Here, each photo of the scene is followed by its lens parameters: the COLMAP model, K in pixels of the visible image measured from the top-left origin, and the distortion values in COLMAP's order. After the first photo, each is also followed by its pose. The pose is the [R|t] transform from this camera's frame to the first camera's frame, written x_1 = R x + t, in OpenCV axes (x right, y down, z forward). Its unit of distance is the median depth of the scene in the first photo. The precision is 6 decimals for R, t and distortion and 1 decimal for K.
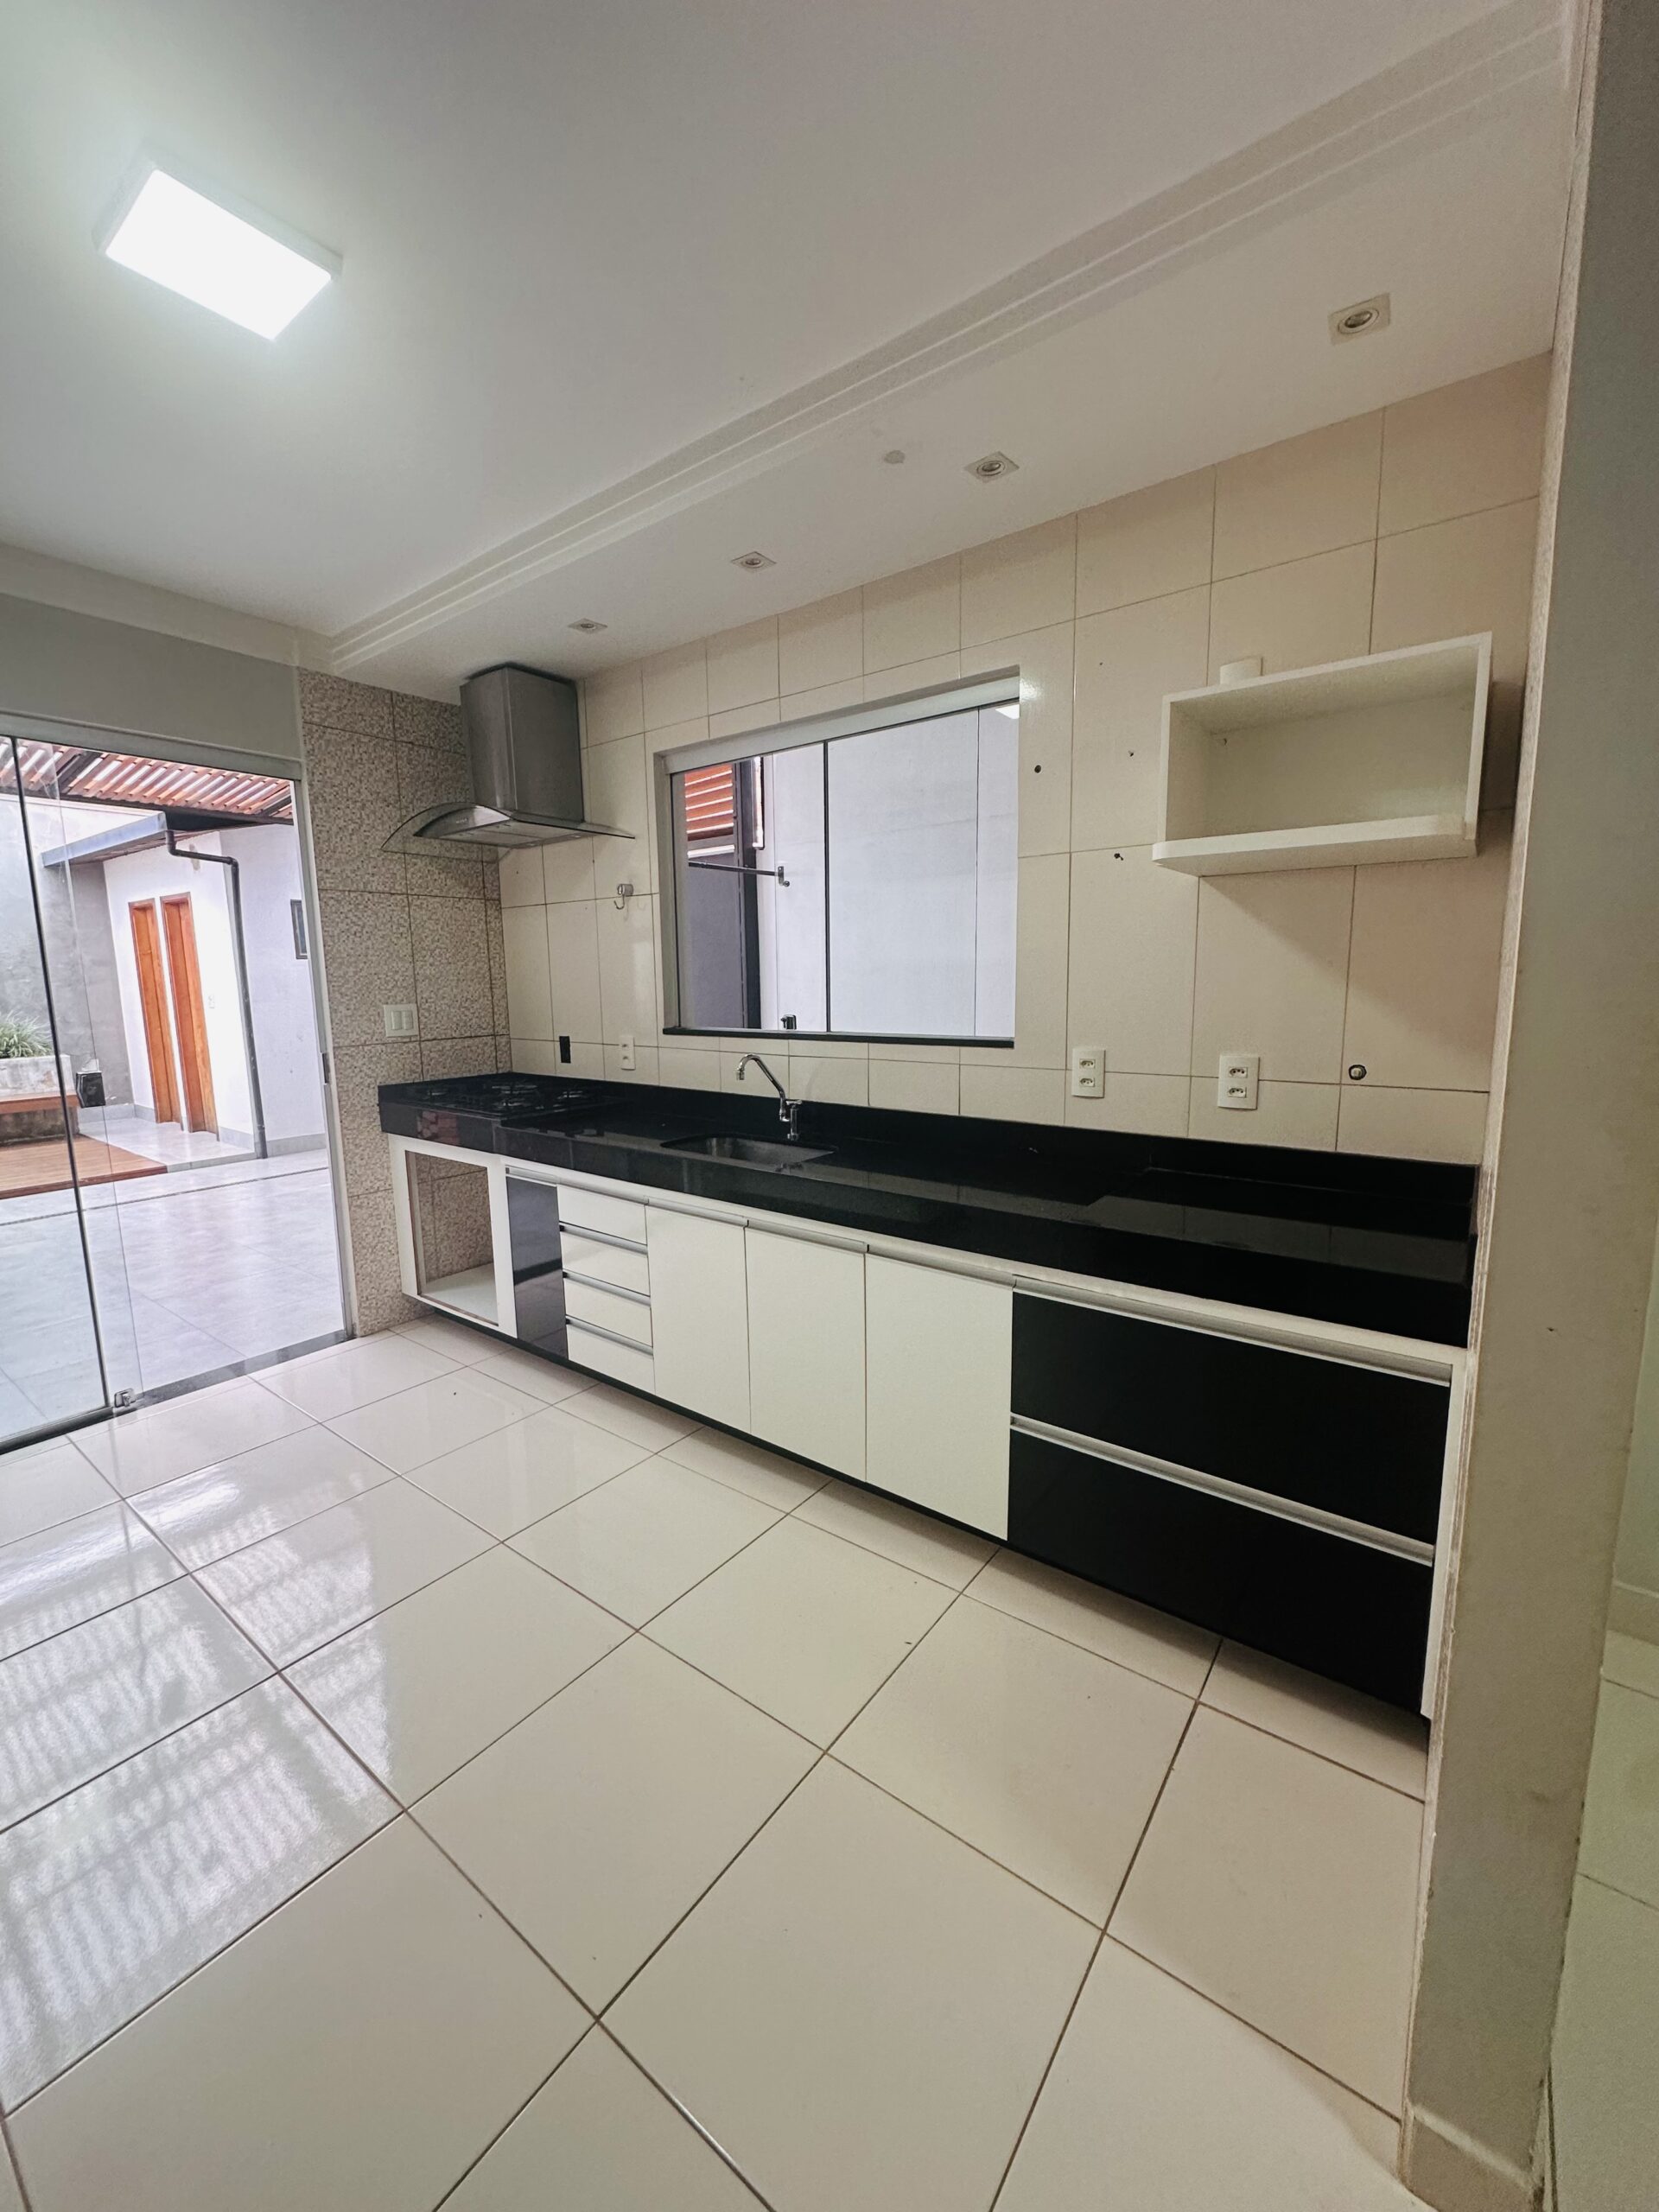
lens RADIAL K [[875.7, 0, 829.5], [0, 875.7, 1106.0], [0, 0, 1]] dist [-0.000225, 0.000135]
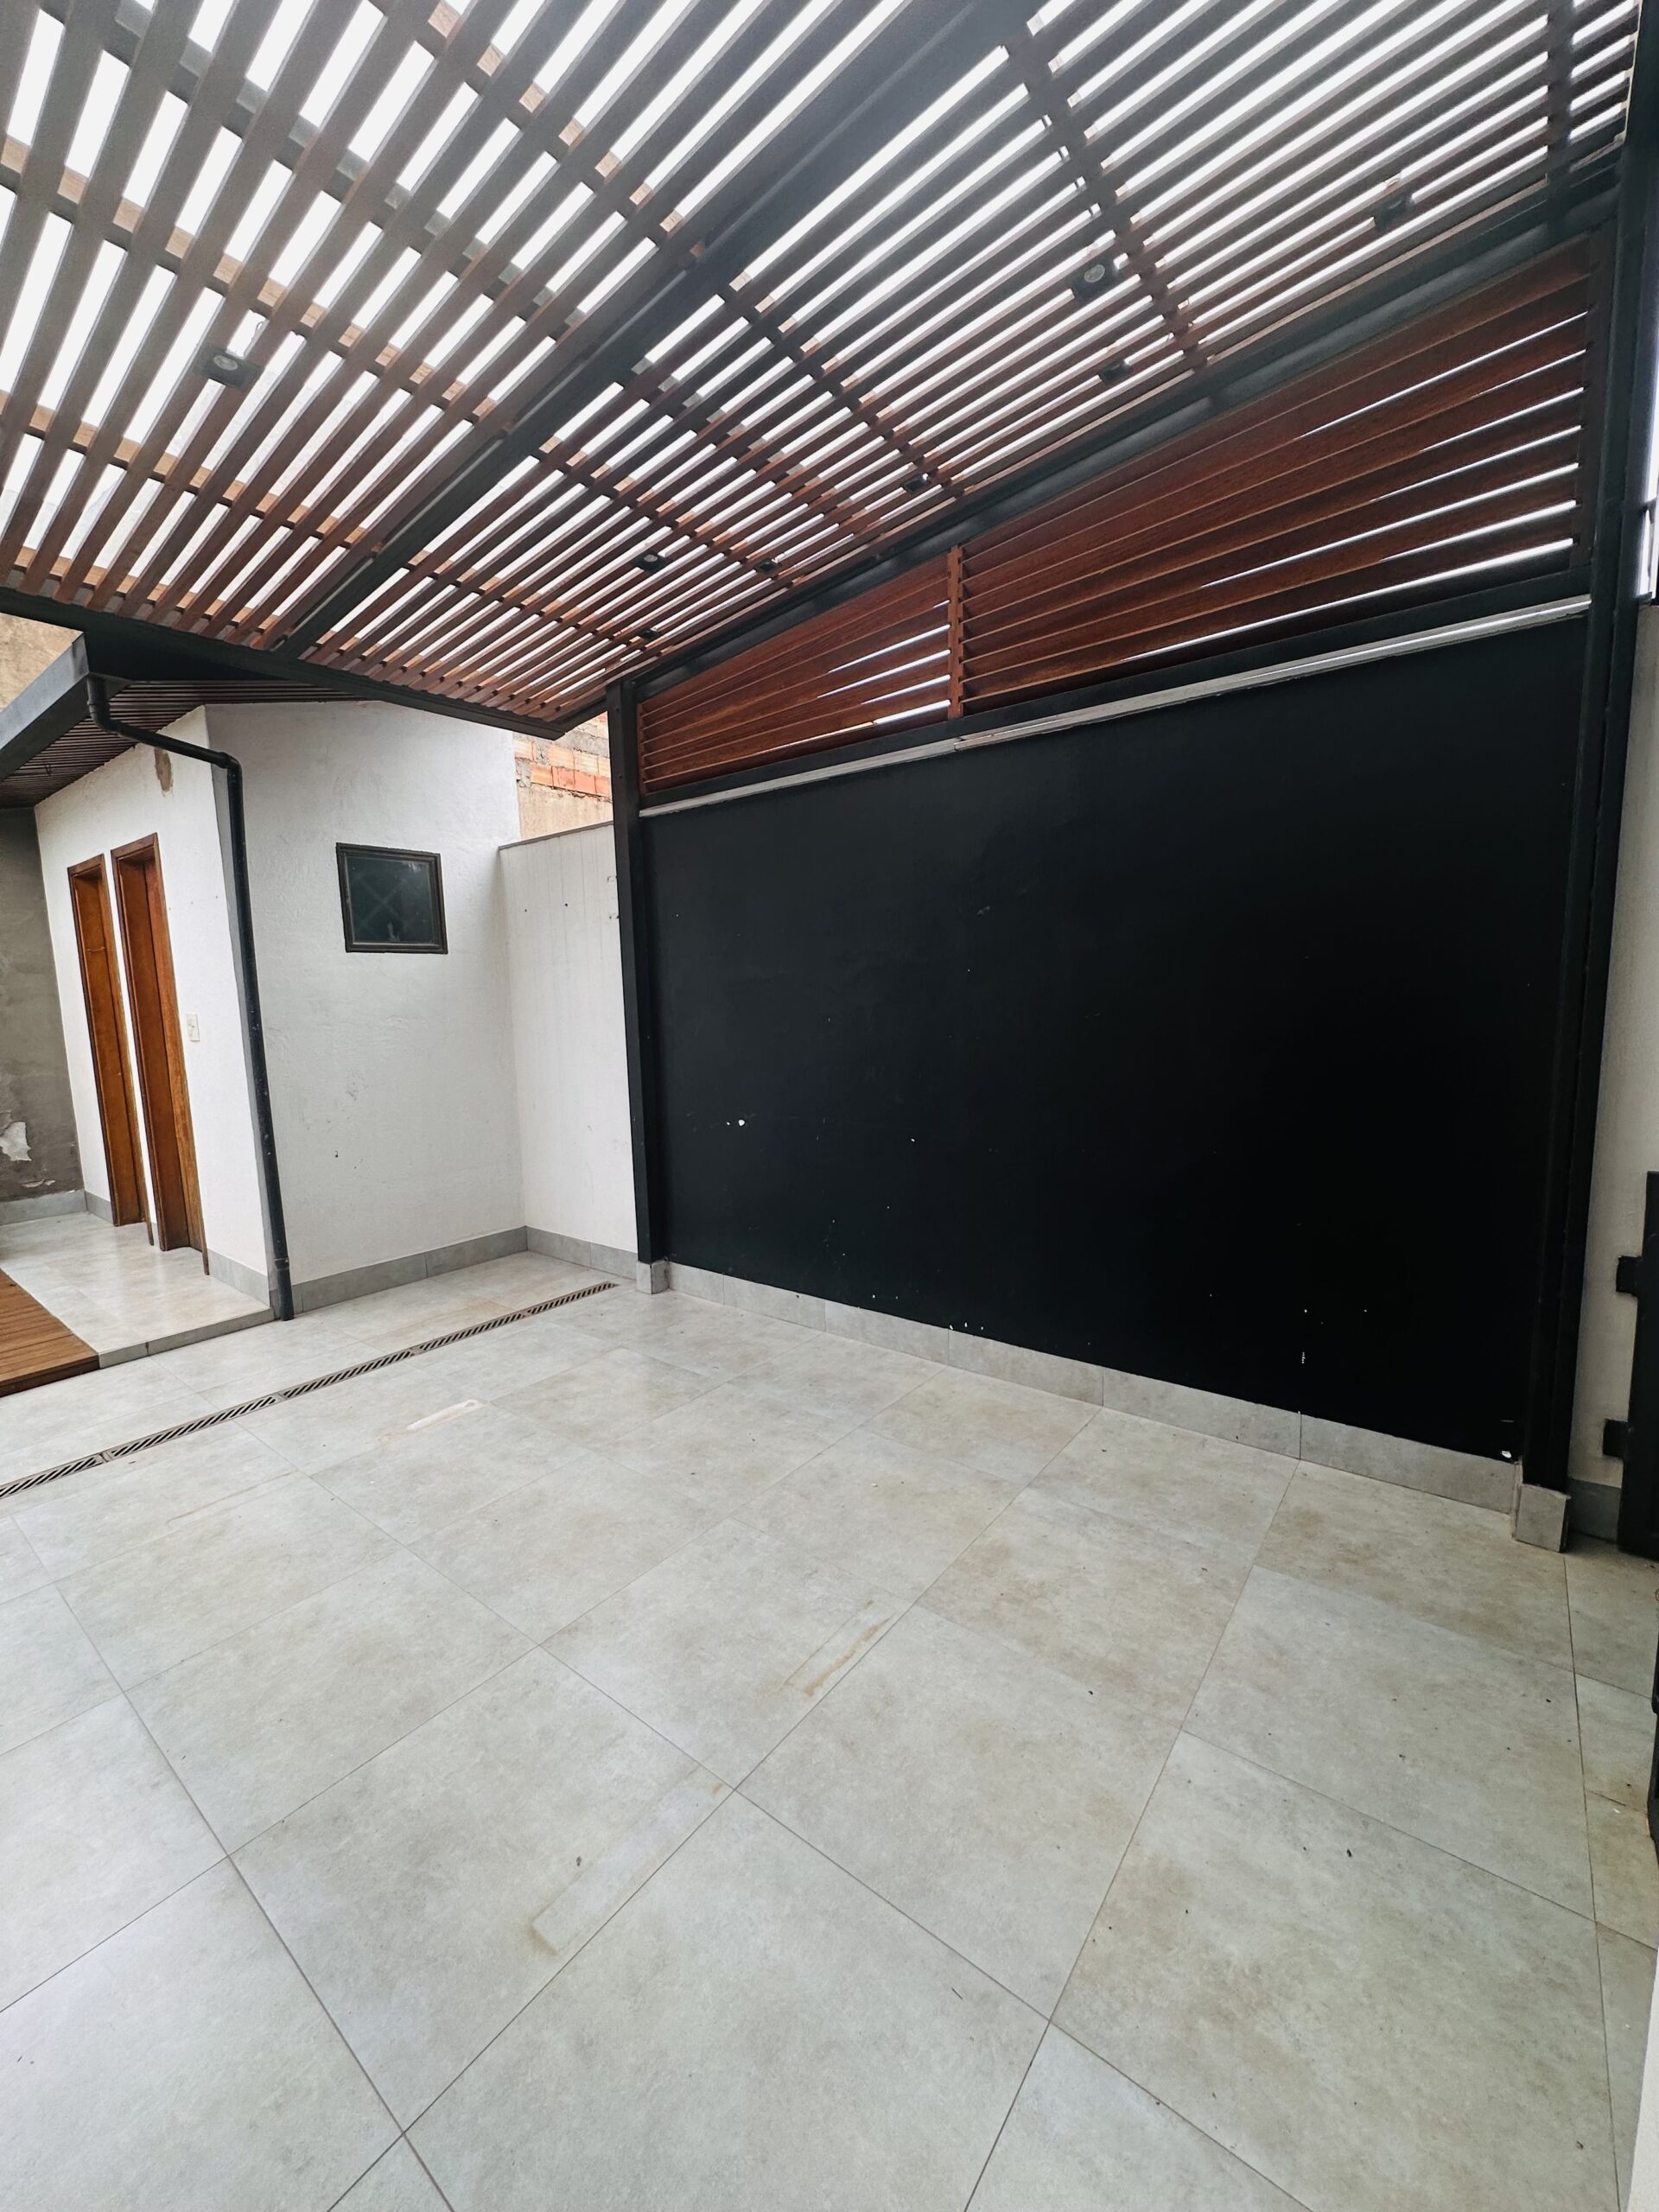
lens RADIAL K [[875.7, 0, 829.5], [0, 875.7, 1106.0], [0, 0, 1]] dist [-0.000225, 0.000135]
pose [[0.999819, -0.010865, -0.015629, -0.268424], [0.010548, 0.999739, -0.020247, -0.049410], [0.015845, 0.020078, 0.999673, 0.411689]]
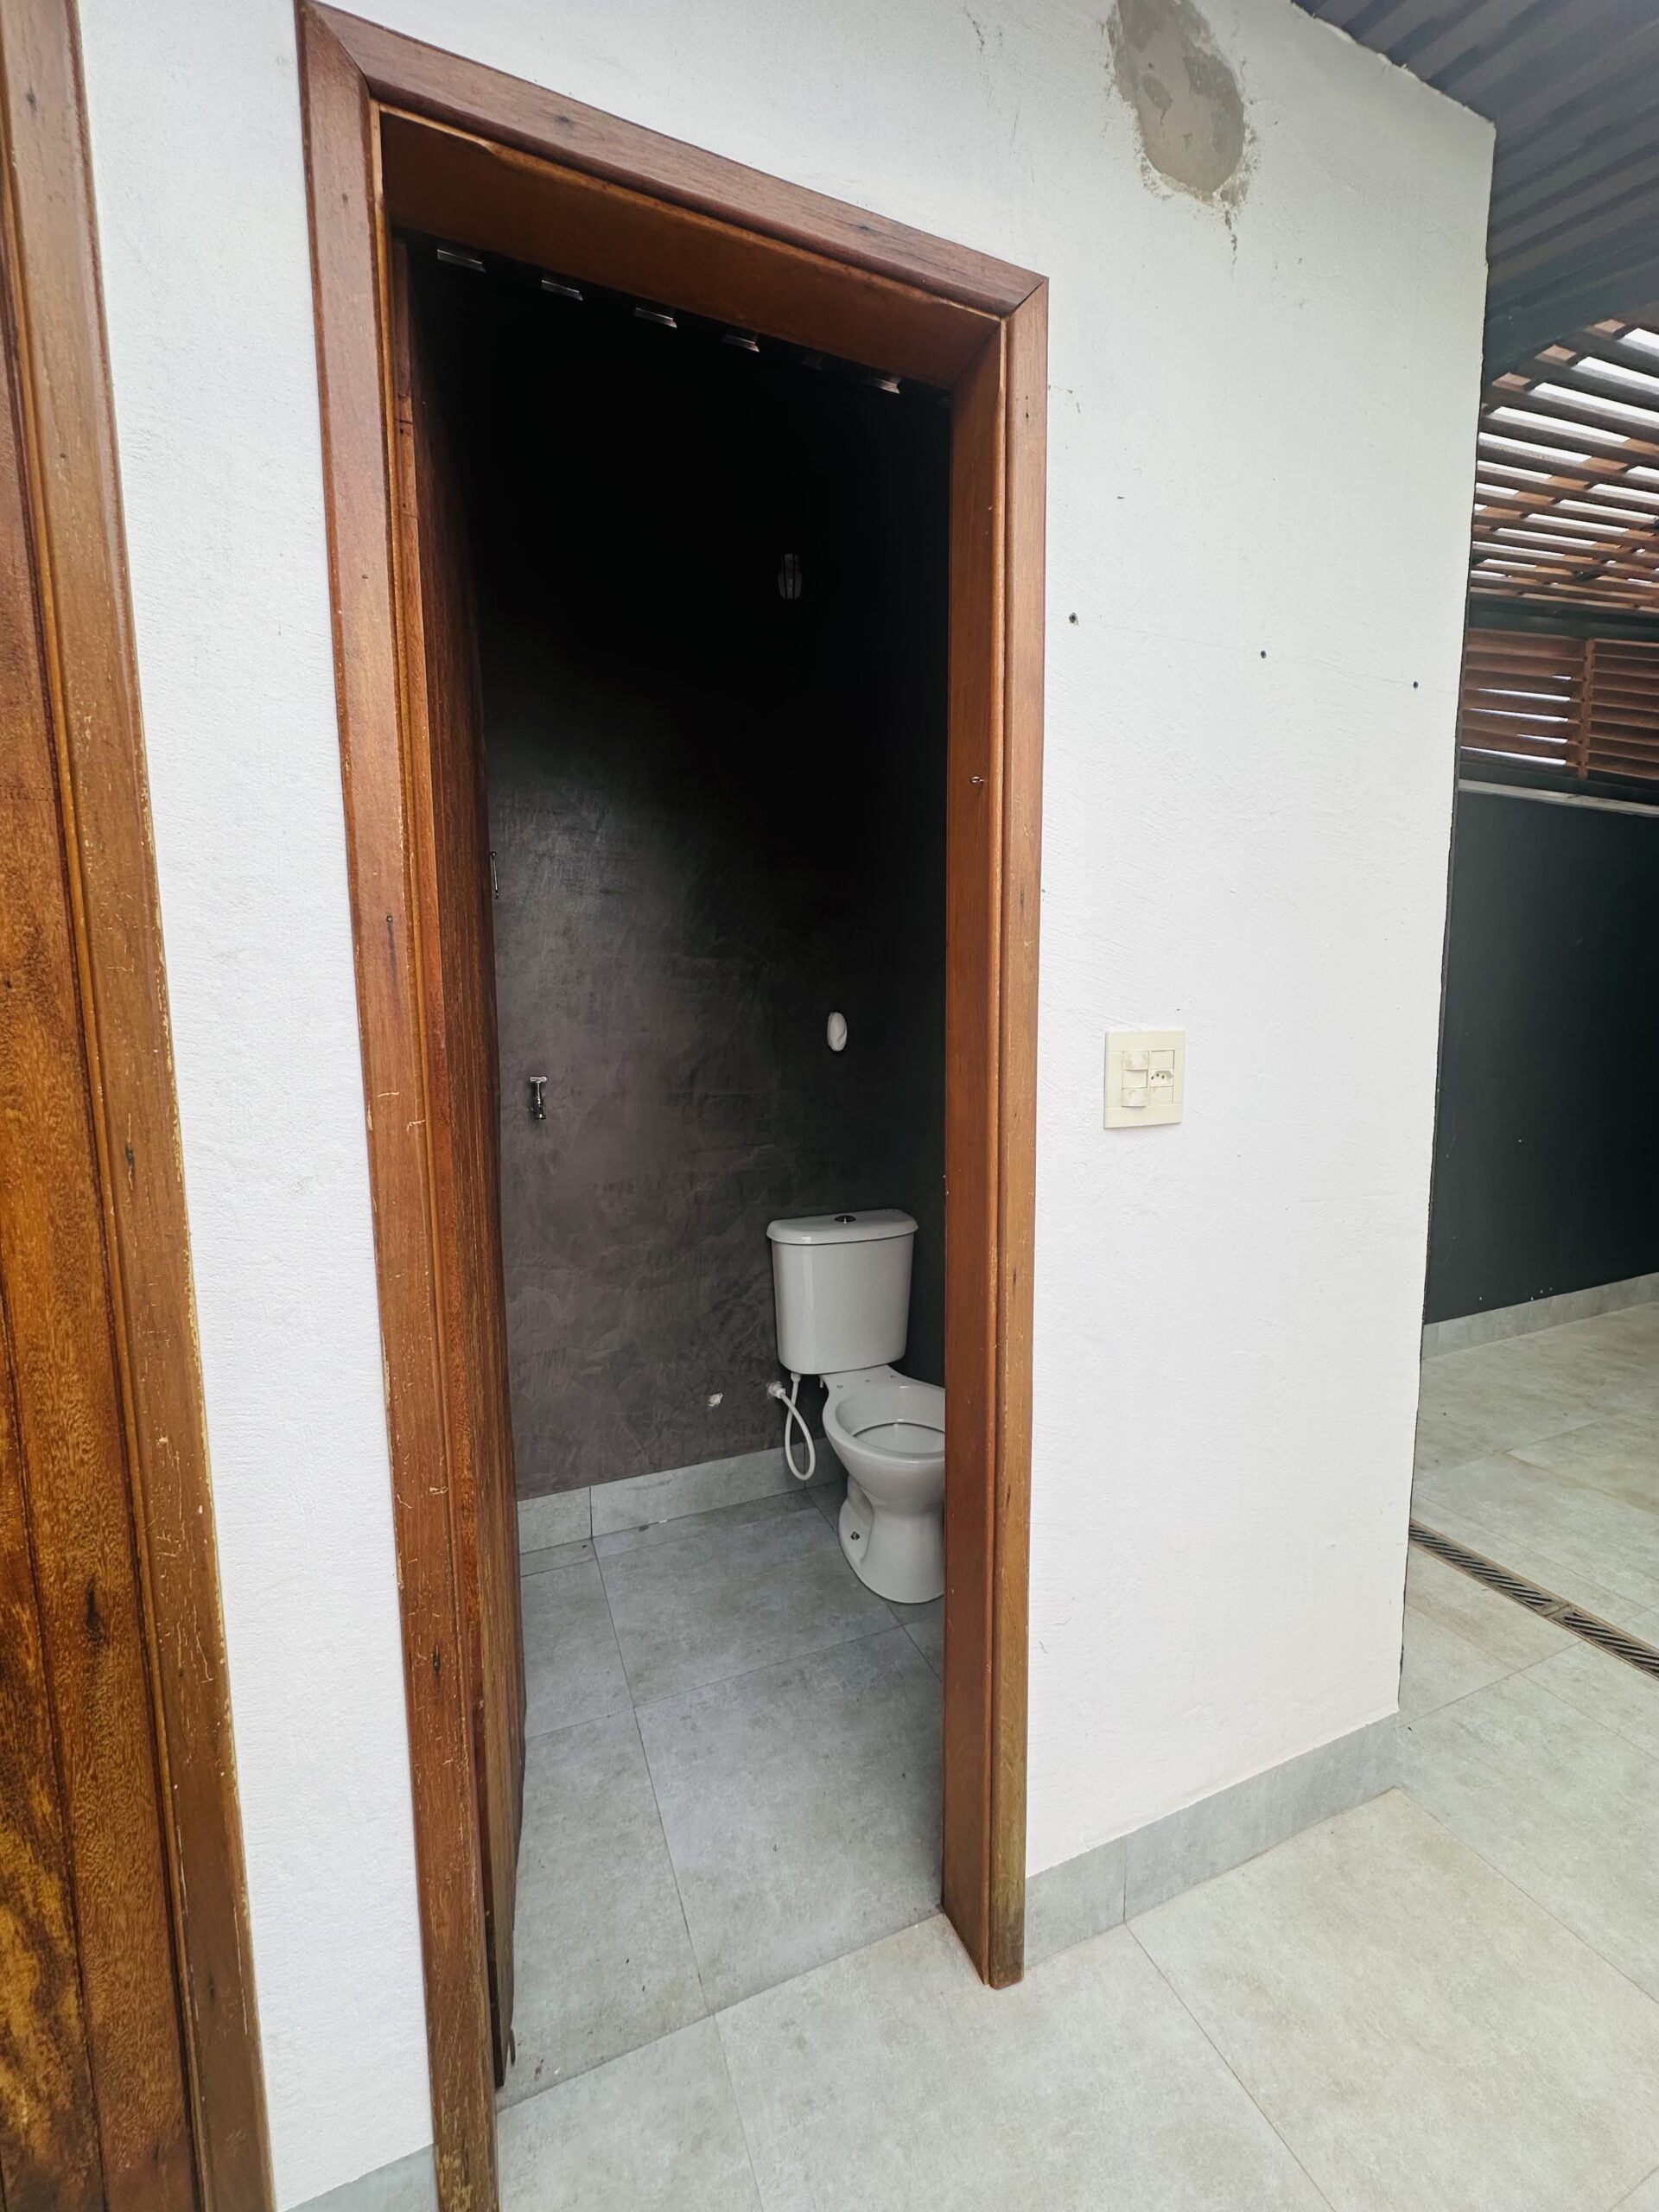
lens RADIAL K [[875.7, 0, 829.5], [0, 875.7, 1106.0], [0, 0, 1]] dist [-0.000225, 0.000135]
pose [[0.505145, -0.083888, 0.858948, -0.748565], [0.132457, 0.991009, 0.018888, -0.107981], [-0.852809, 0.104232, 0.511715, 0.844314]]
